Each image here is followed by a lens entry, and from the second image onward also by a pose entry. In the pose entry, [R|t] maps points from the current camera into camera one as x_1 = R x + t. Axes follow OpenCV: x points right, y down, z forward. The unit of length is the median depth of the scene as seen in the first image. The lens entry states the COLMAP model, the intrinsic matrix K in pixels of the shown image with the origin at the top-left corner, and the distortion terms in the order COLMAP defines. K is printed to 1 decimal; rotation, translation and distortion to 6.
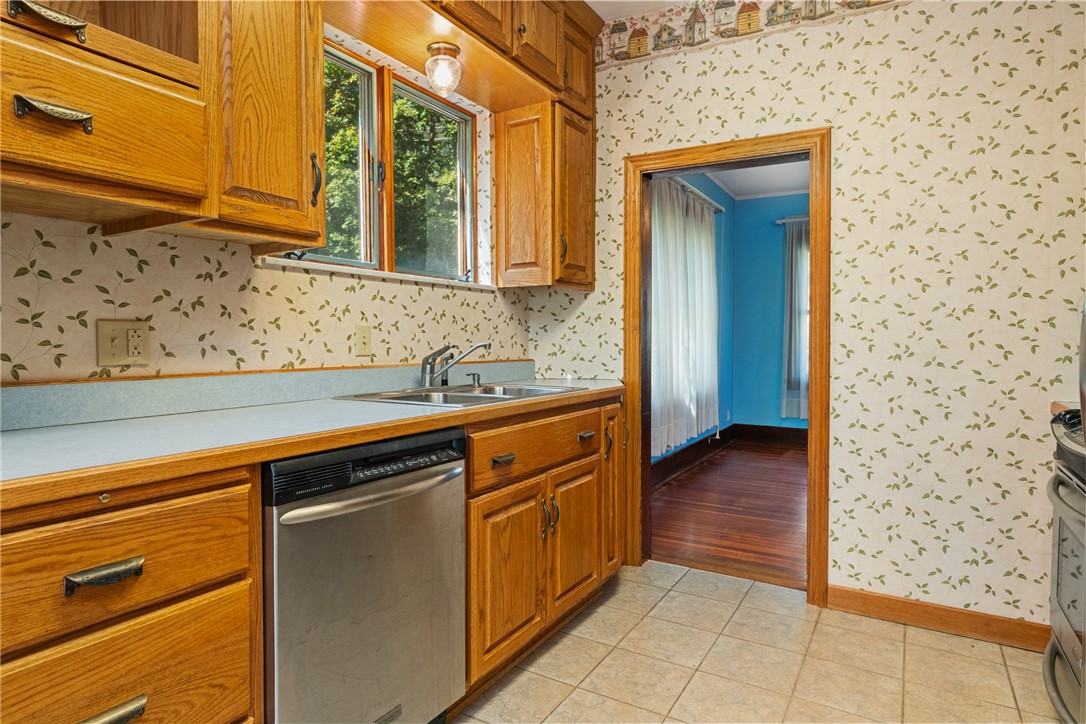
lens RADIAL K [[633.3, 0, 547.7], [0, 633.3, 360.8], [0, 0, 1]] dist [-0.001523, 0.004322]
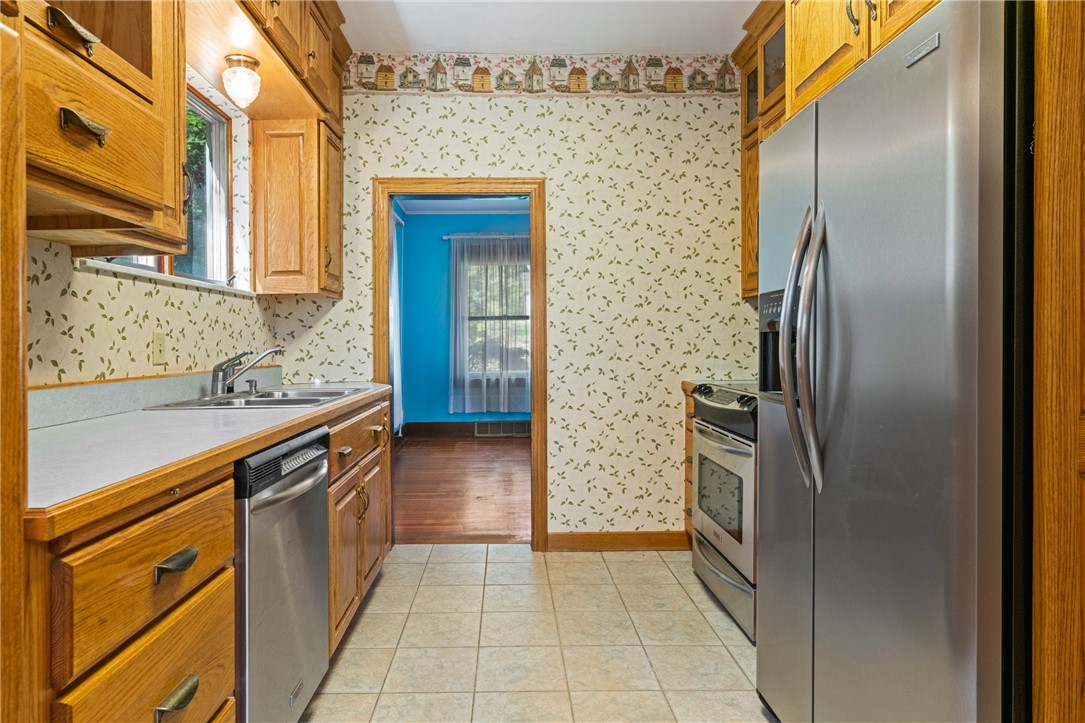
lens RADIAL K [[632.7, 0, 537.5], [0, 632.7, 361.3], [0, 0, 1]] dist [-0.001523, 0.004322]
pose [[0.850223, -0.028778, 0.525635, -0.249988], [0.032456, 0.999471, 0.002221, 0.003054], [-0.525421, 0.015172, 0.850707, -0.086699]]
